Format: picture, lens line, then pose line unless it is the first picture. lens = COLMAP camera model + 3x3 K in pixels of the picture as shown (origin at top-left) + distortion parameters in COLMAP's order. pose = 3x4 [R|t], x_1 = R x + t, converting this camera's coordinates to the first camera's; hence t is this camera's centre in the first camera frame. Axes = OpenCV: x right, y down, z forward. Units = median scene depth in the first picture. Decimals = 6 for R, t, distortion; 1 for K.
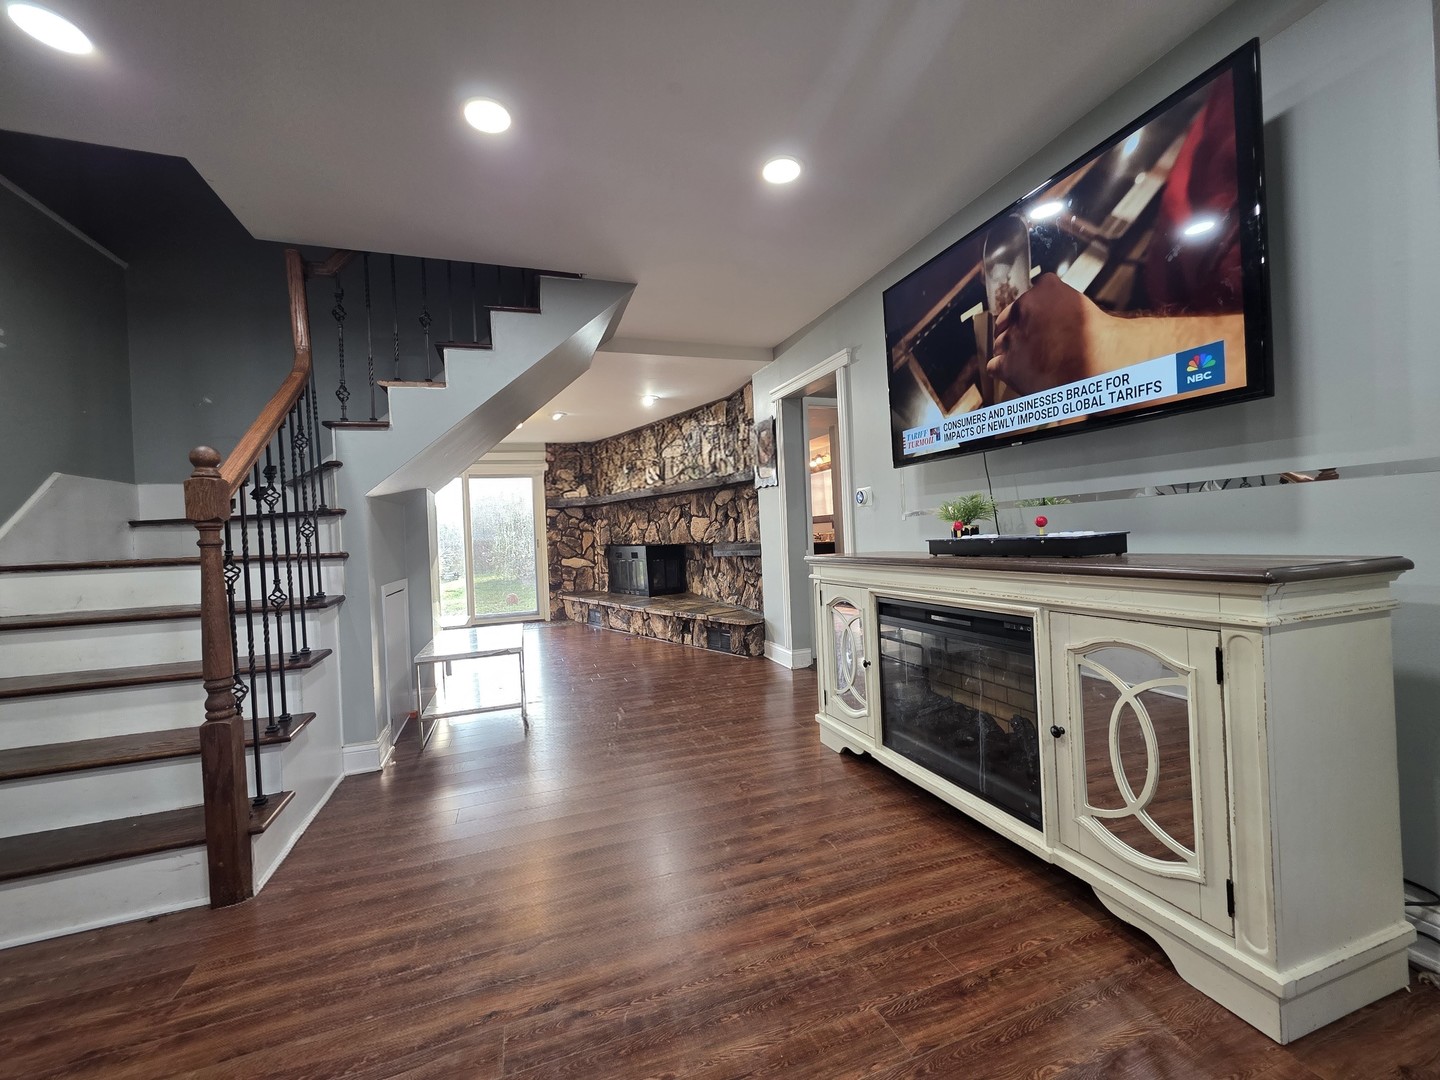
lens RADIAL K [[580.0, 0, 715.1], [0, 580.0, 540.5], [0, 0, 1]] dist [0.001270, 0.000123]
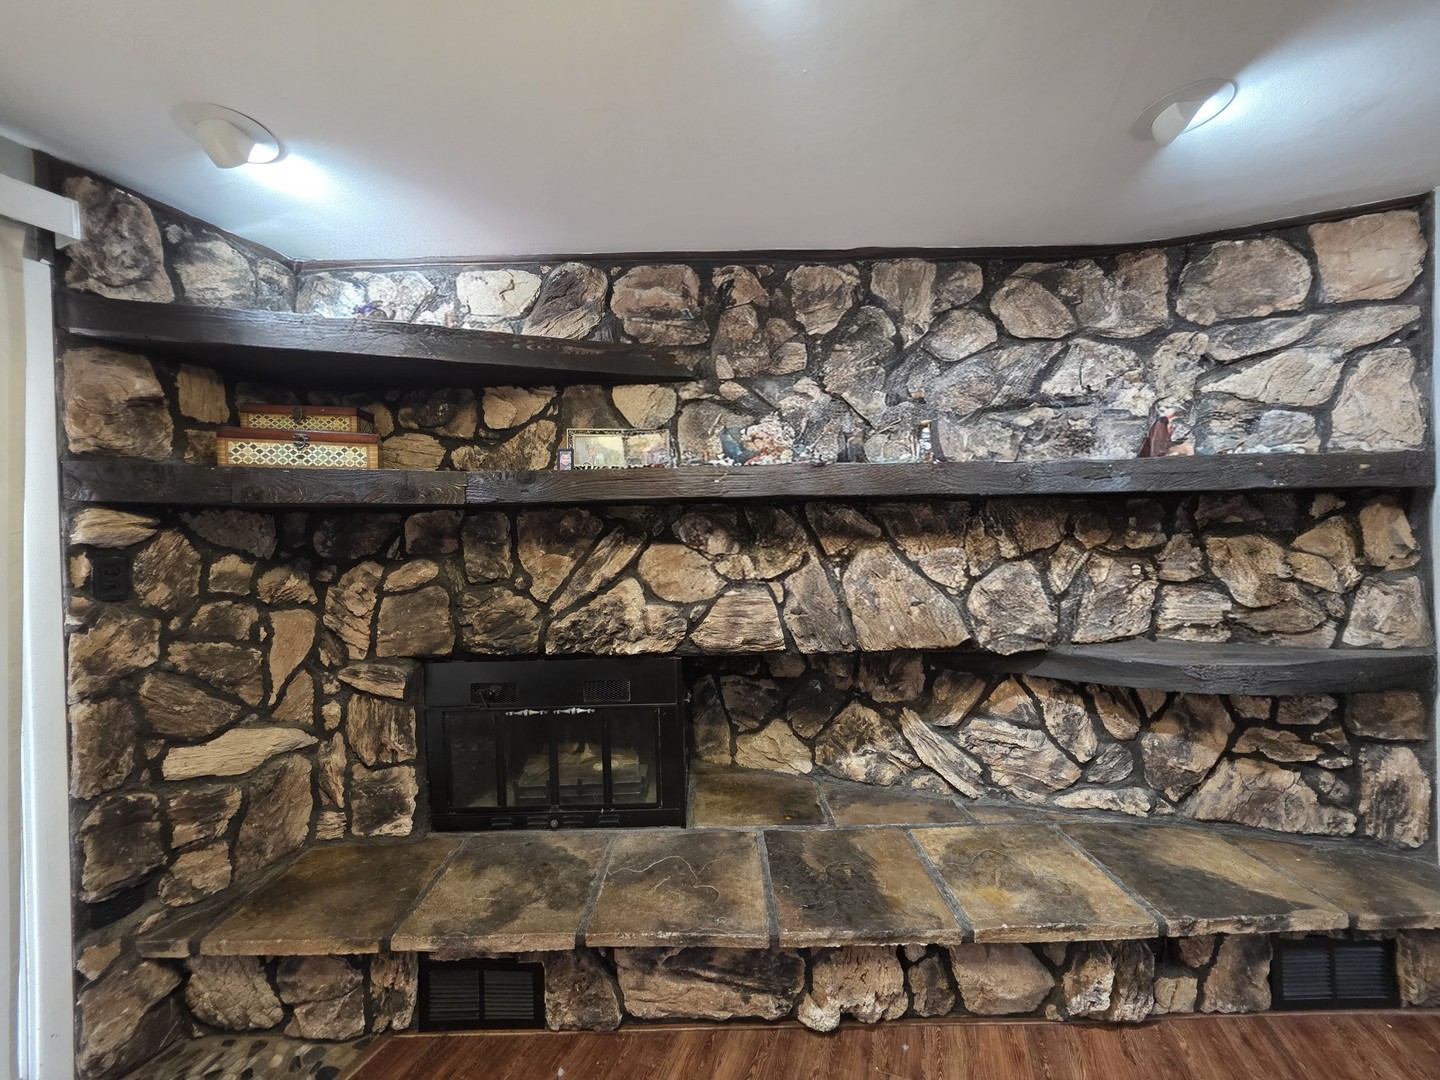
lens RADIAL K [[580.0, 0, 721.4], [0, 580.0, 534.4], [0, 0, 1]] dist [0.001270, 0.000123]
pose [[0.587084, 0.038187, 0.808625, -0.318539], [-0.018524, 0.999259, -0.033741, -0.042917], [-0.809314, 0.004830, 0.587356, 0.715426]]
